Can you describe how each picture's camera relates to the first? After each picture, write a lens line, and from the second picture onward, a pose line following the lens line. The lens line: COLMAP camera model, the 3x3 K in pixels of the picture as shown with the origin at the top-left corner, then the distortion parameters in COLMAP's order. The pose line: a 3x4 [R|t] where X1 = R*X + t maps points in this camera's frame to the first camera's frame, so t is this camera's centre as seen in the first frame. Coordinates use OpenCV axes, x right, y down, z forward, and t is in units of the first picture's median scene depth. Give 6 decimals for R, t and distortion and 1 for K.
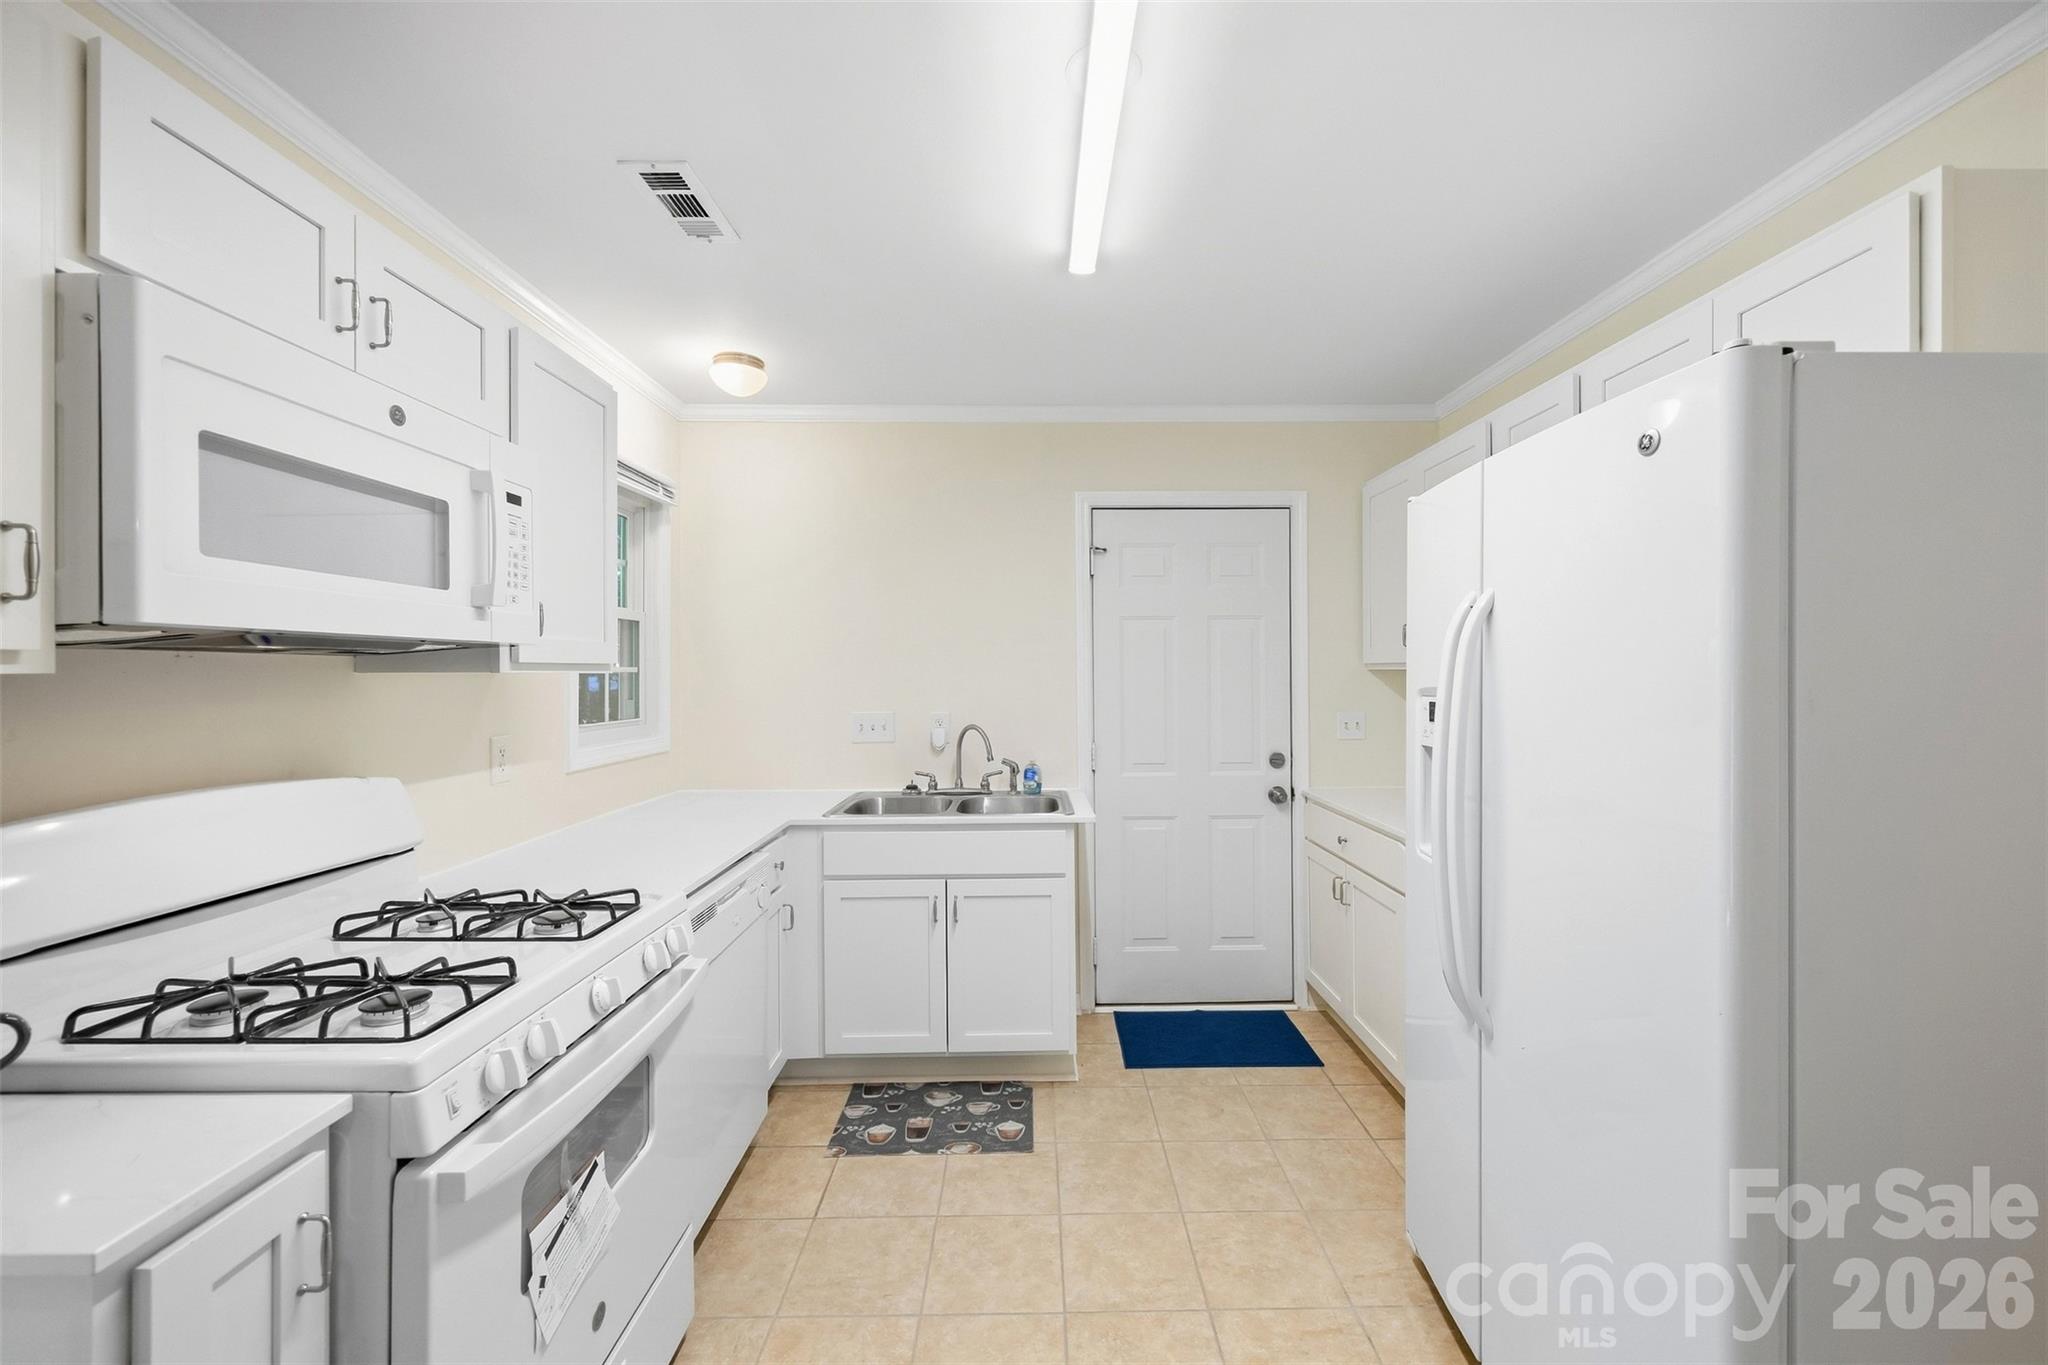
lens RADIAL K [[804.2, 0, 1030.2], [0, 804.2, 675.3], [0, 0, 1]] dist [-0.002780, 0.000002]
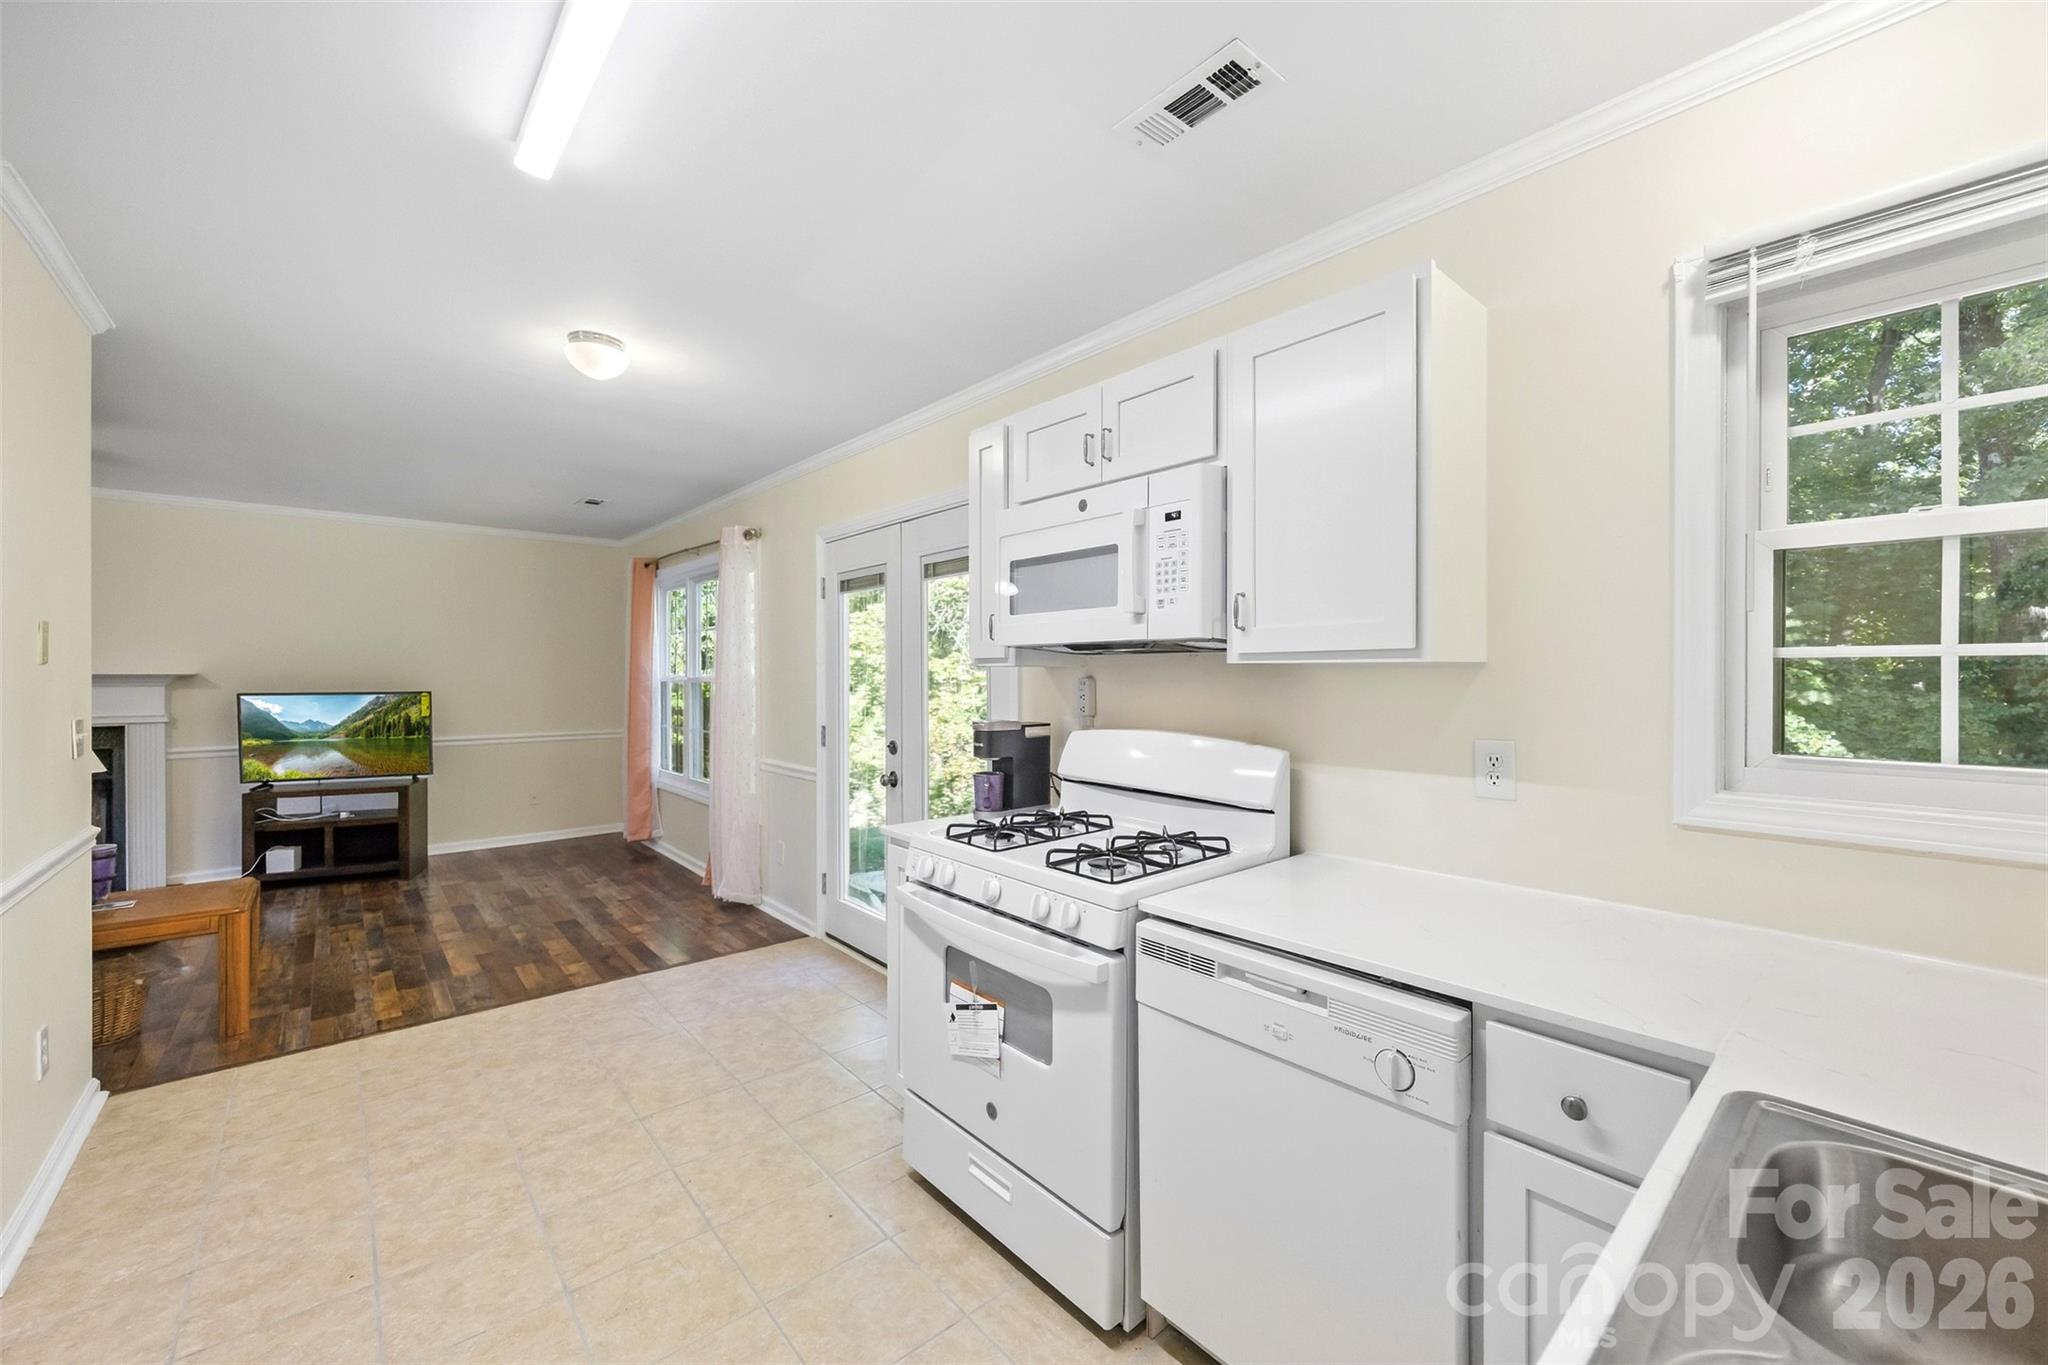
lens RADIAL K [[804.2, 0, 1030.2], [0, 804.2, 675.3], [0, 0, 1]] dist [-0.002780, 0.000002]
pose [[-0.752013, 0.005383, -0.659127, 0.182179], [0.000623, 0.999972, 0.007455, 0.003323], [0.659148, 0.005196, -0.751995, 1.084943]]
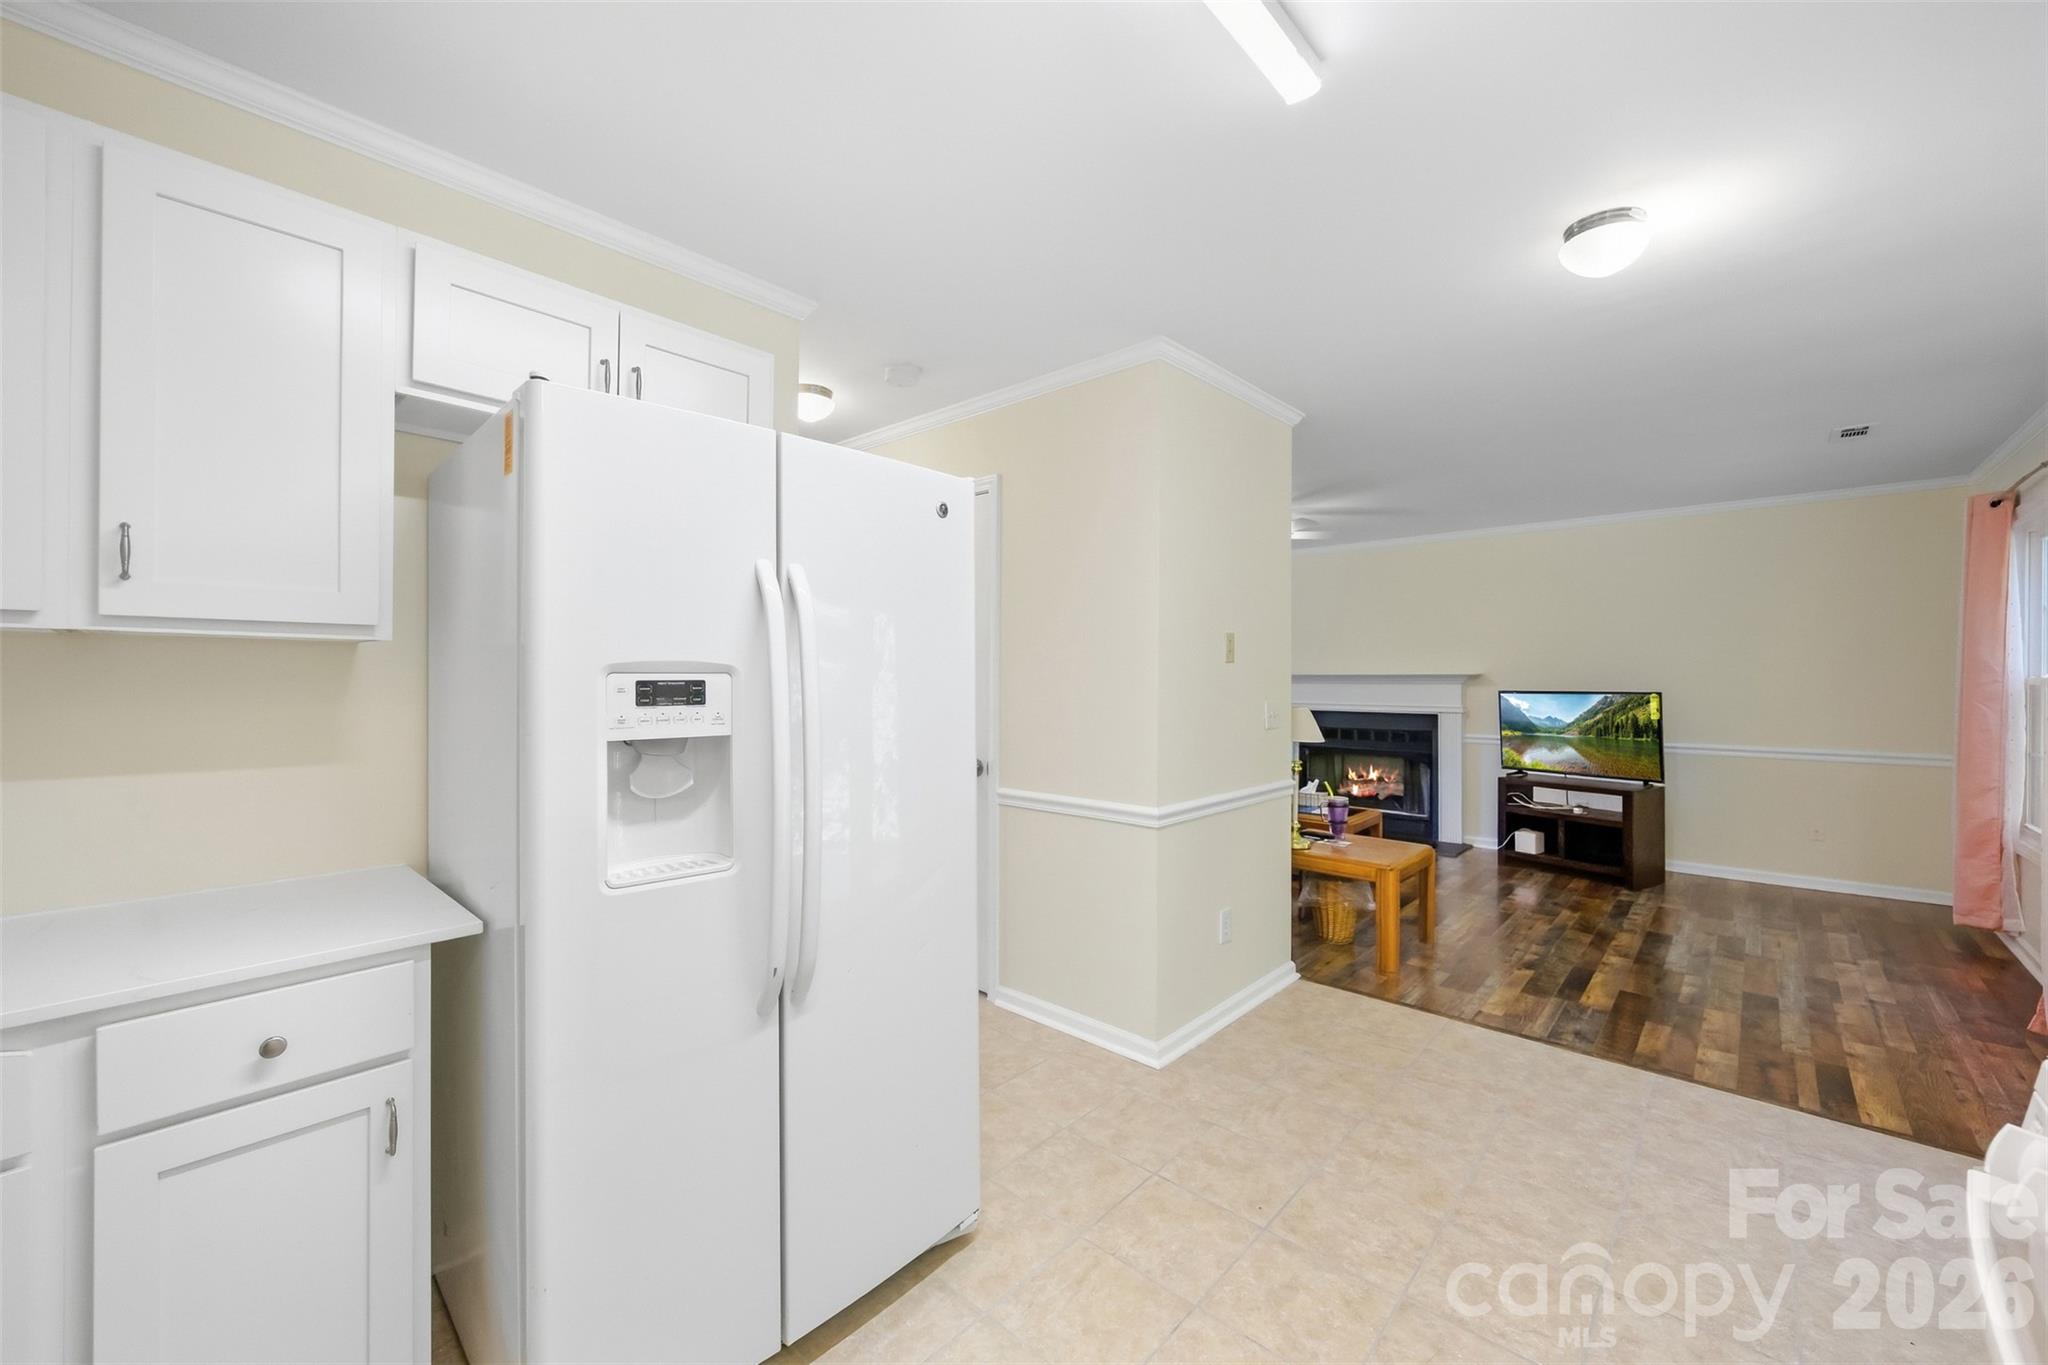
lens RADIAL K [[795.7, 0, 1041.9], [0, 795.7, 673.5], [0, 0, 1]] dist [-0.001921, -0.000199]
pose [[-0.743907, 0.005604, 0.668260, -0.192816], [0.002997, 0.999983, -0.005051, 0.020861], [-0.668277, -0.001755, -0.743911, 0.880336]]
